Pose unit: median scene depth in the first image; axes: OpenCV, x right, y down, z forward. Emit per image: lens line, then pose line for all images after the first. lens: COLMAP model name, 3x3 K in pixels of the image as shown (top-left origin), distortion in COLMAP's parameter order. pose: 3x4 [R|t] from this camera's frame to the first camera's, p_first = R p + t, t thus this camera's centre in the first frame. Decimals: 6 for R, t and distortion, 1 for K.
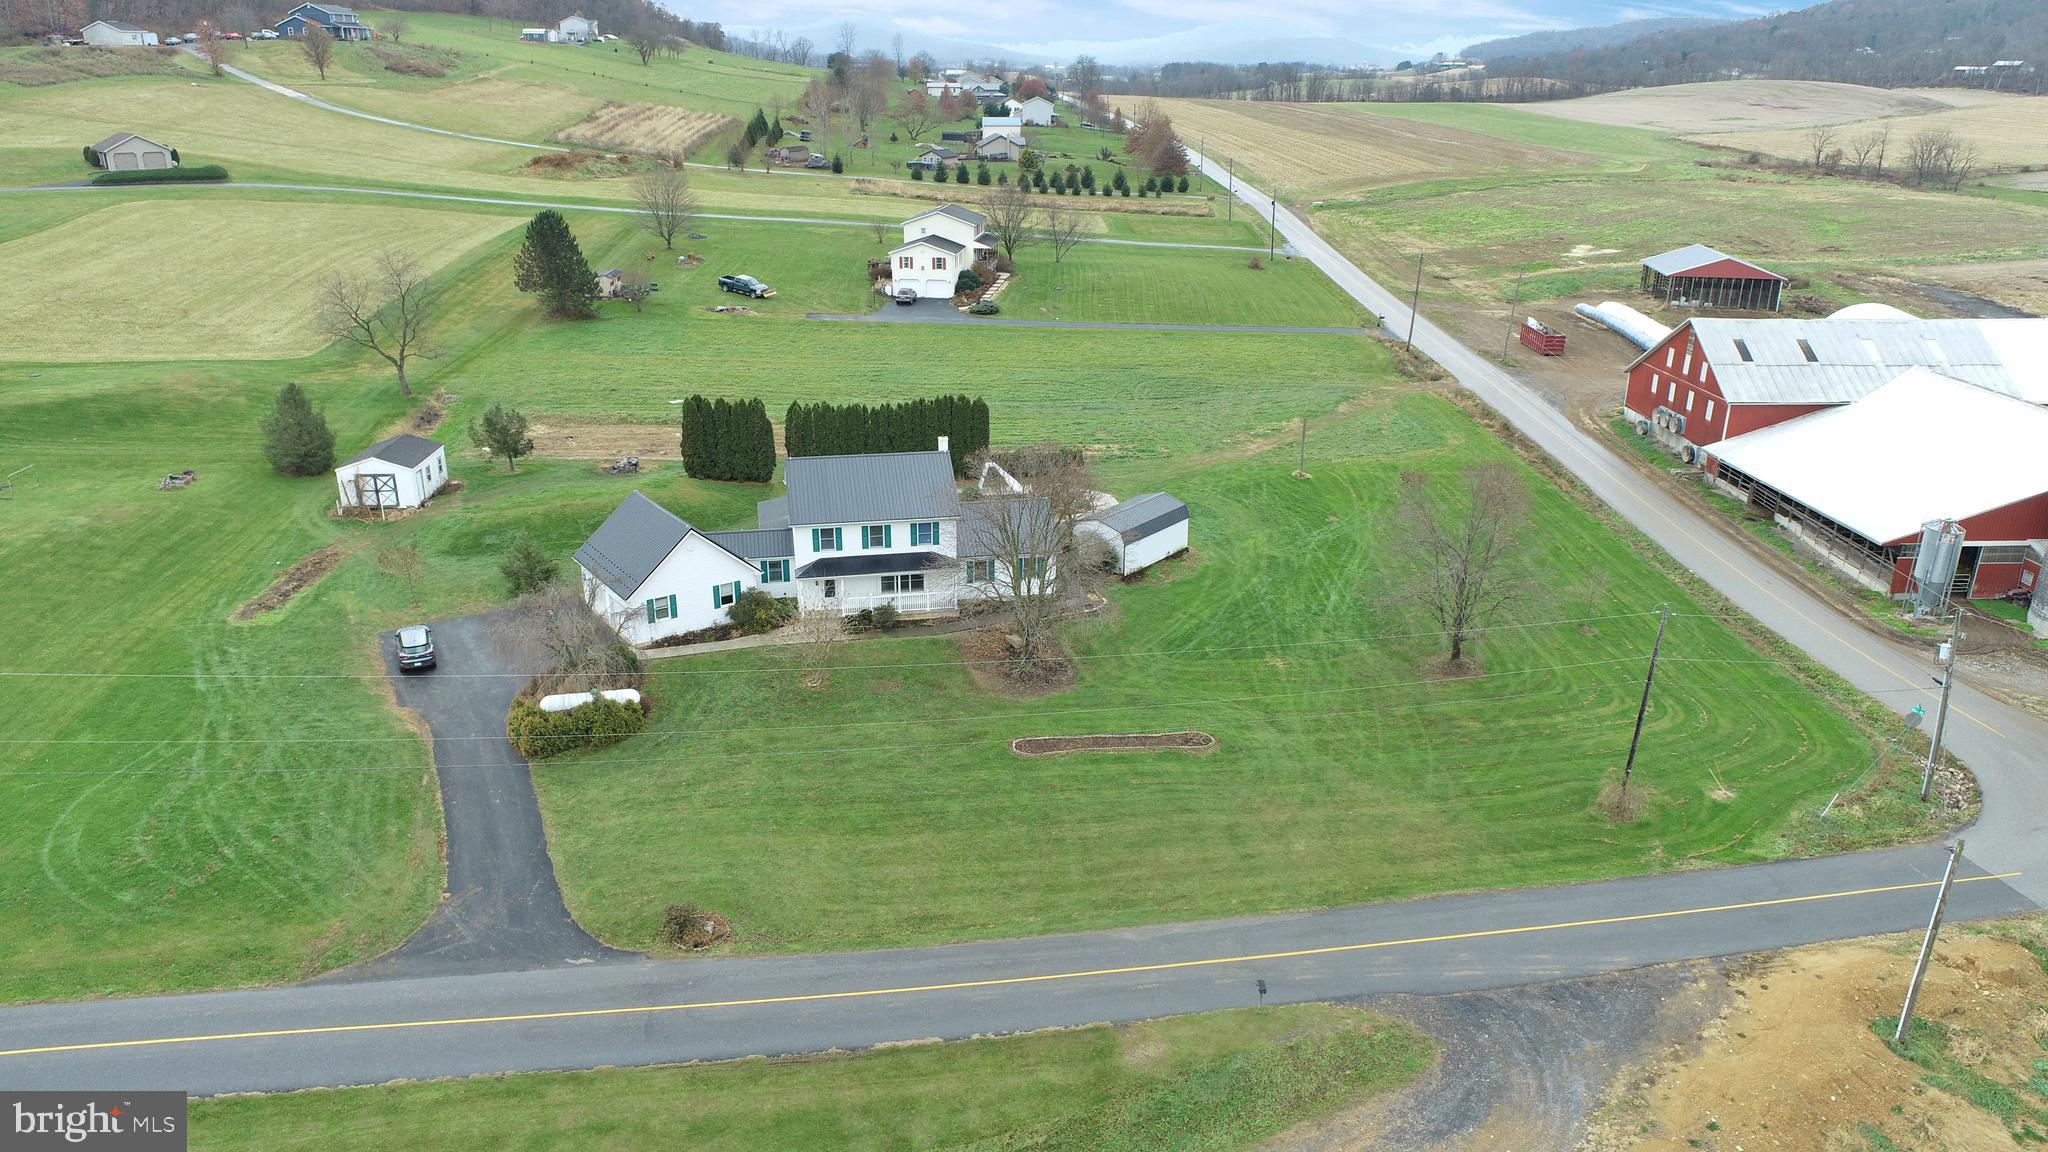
lens RADIAL K [[1379.4, 0, 1024.7], [0, 1379.4, 571.7], [0, 0, 1]] dist [-0.015875, 0.007462]
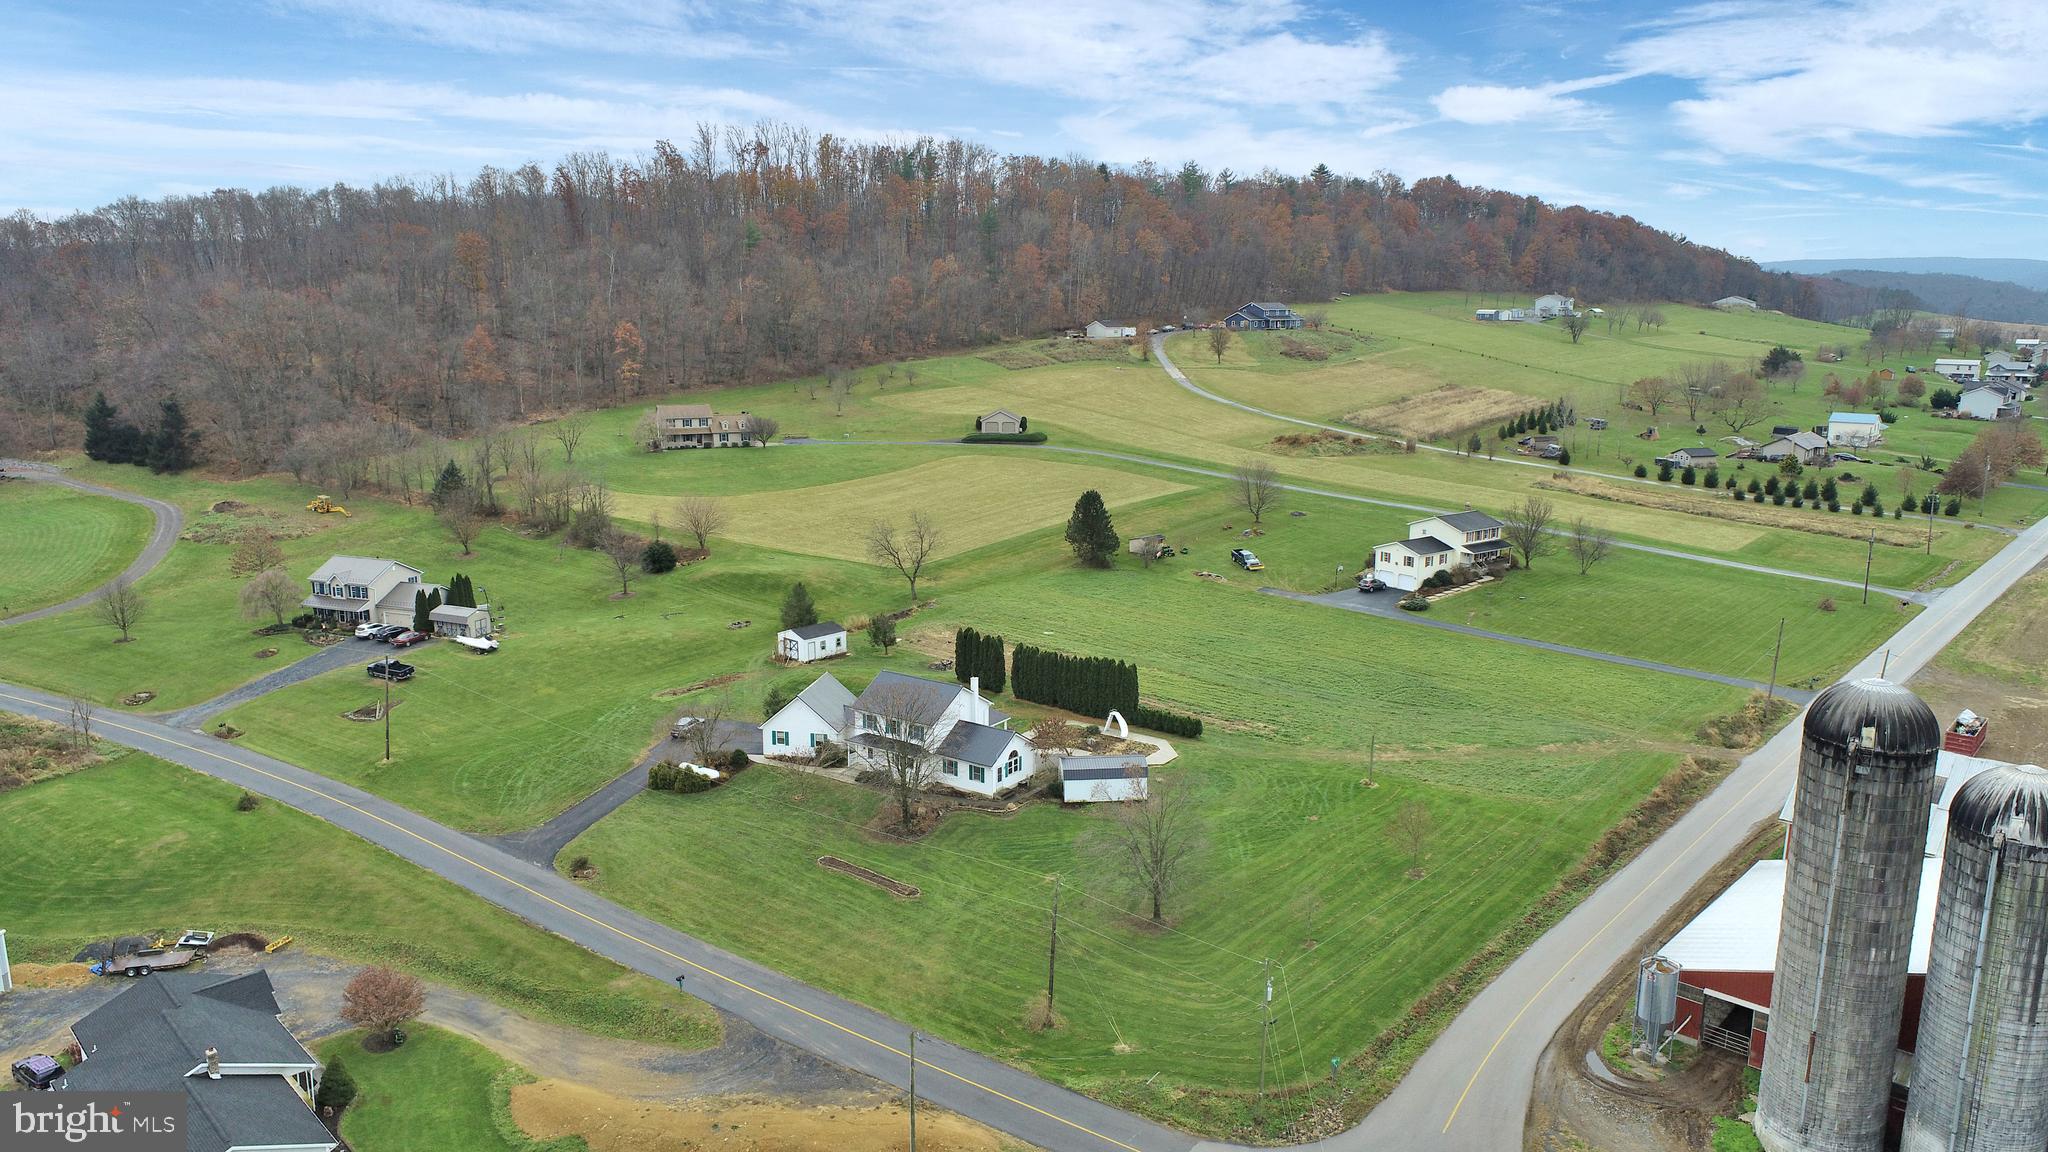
lens RADIAL K [[1379.4, 0, 1024.7], [0, 1379.4, 571.7], [0, 0, 1]] dist [-0.015875, 0.007462]
pose [[0.691581, 0.134134, -0.709735, 0.794965], [-0.245815, 0.967660, -0.056647, -0.105656], [0.679184, 0.213640, 0.702188, -0.037224]]
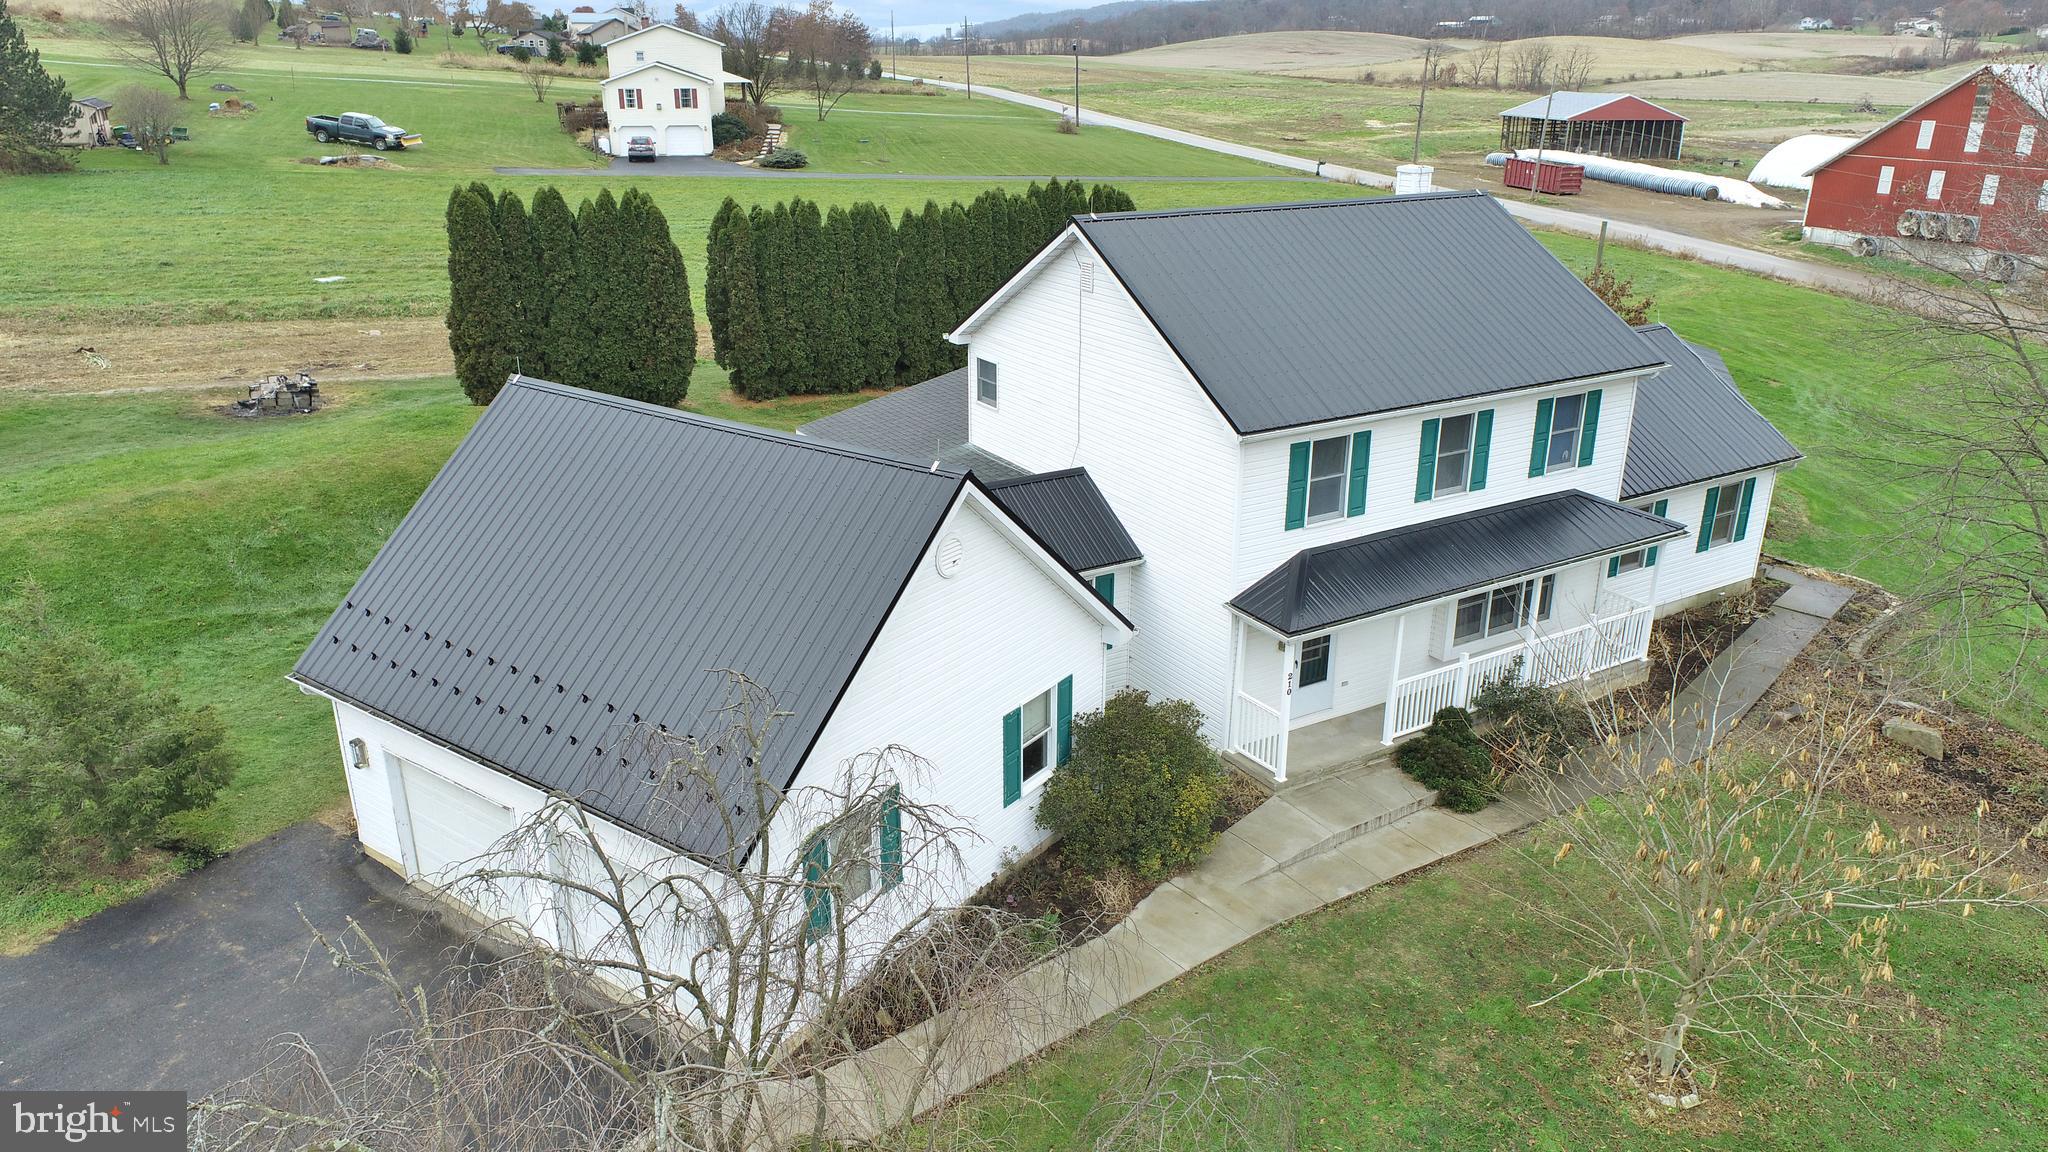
lens RADIAL K [[1379.4, 0, 1024.7], [0, 1379.4, 571.7], [0, 0, 1]] dist [-0.015875, 0.007462]
pose [[0.941416, -0.122319, 0.314284, -0.207301], [0.120456, 0.992393, 0.025422, -0.013818], [-0.315003, 0.013925, 0.948988, 0.543798]]
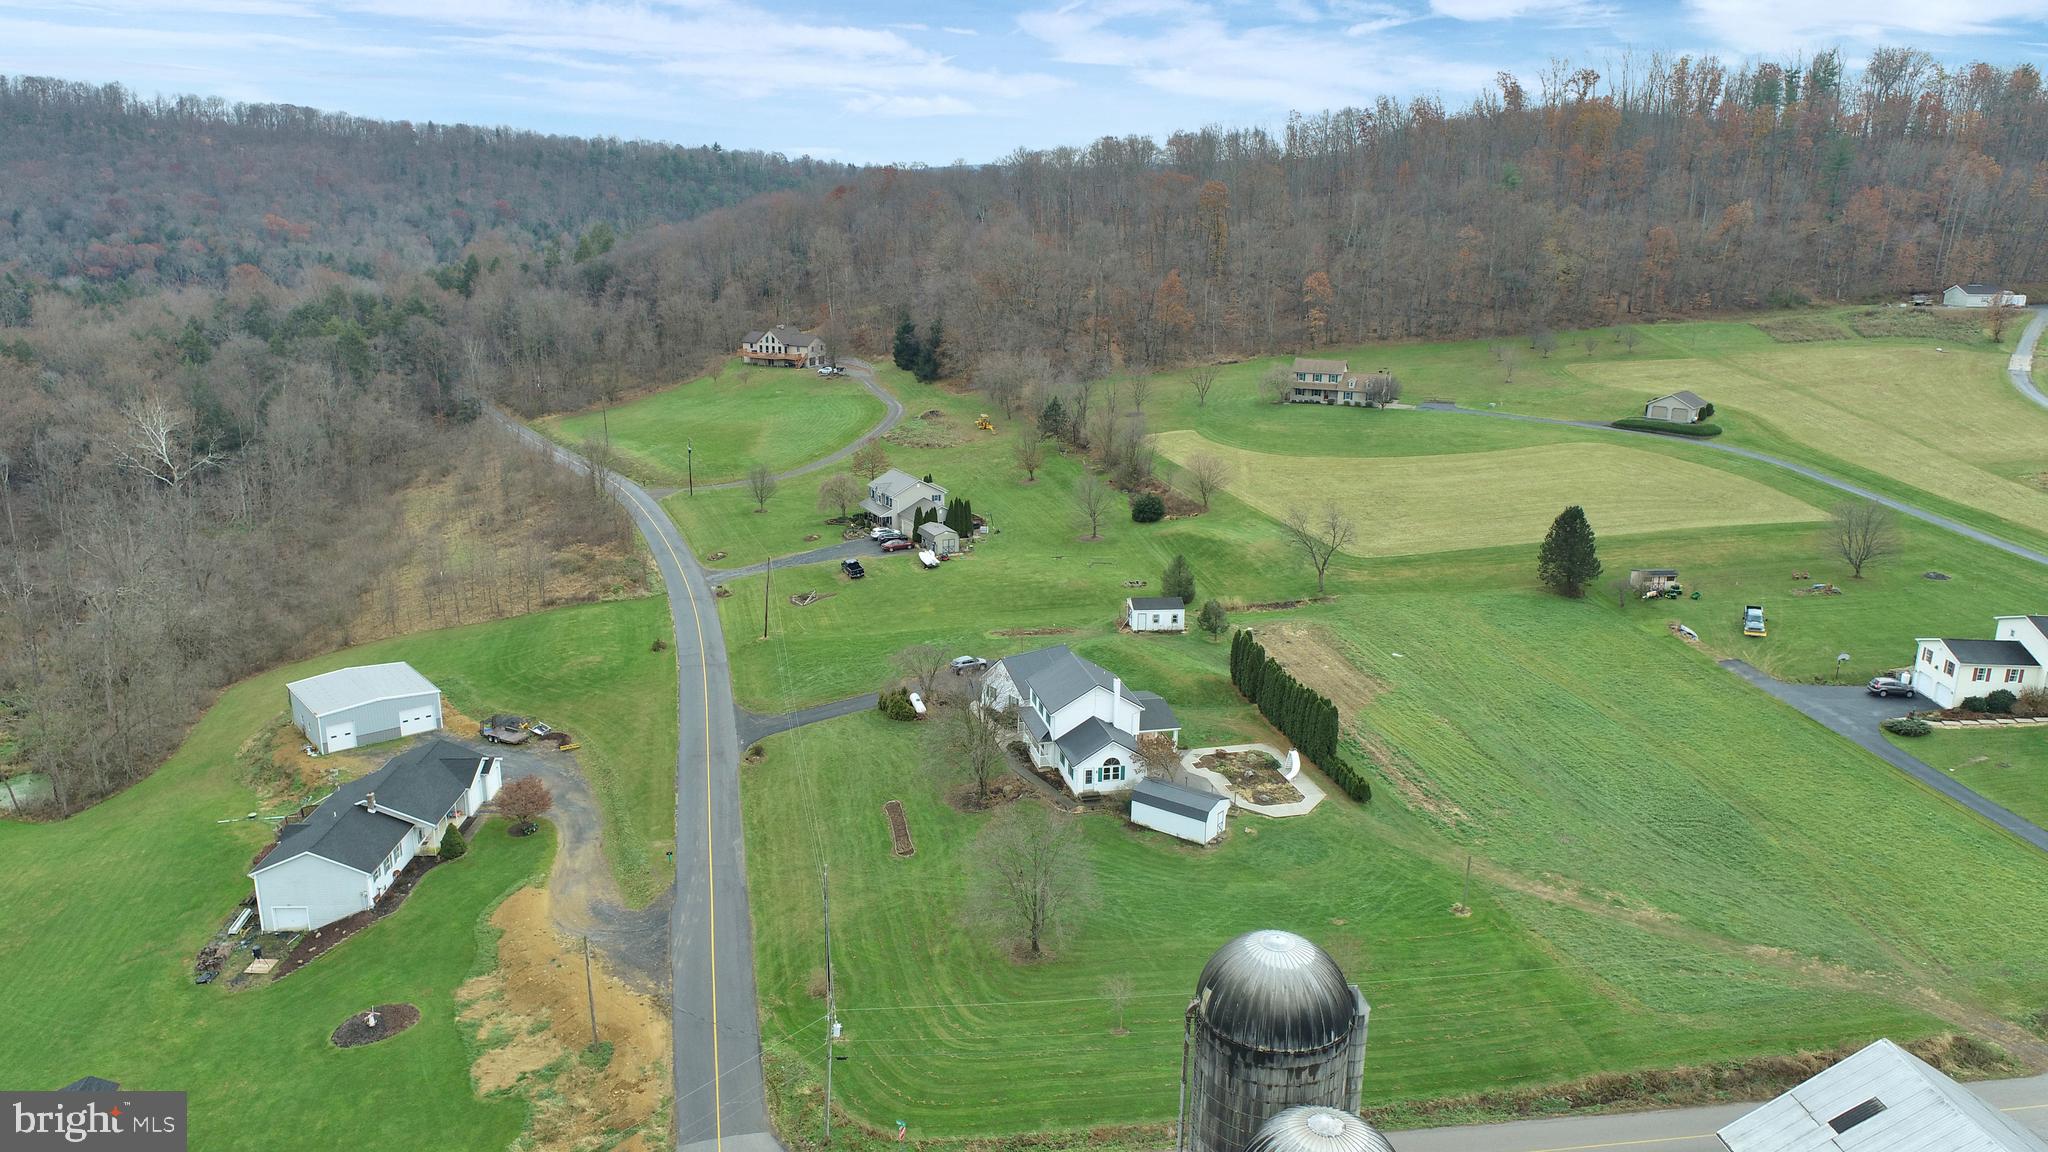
lens RADIAL K [[1374.1, 0, 1021.1], [0, 1374.1, 585.6], [0, 0, 1]] dist [-0.007757, -0.000460]
pose [[0.031588, 0.261945, -0.964566, 1.060845], [-0.354718, 0.905166, 0.234198, -0.392644], [0.934439, 0.334751, 0.121509, 0.522780]]
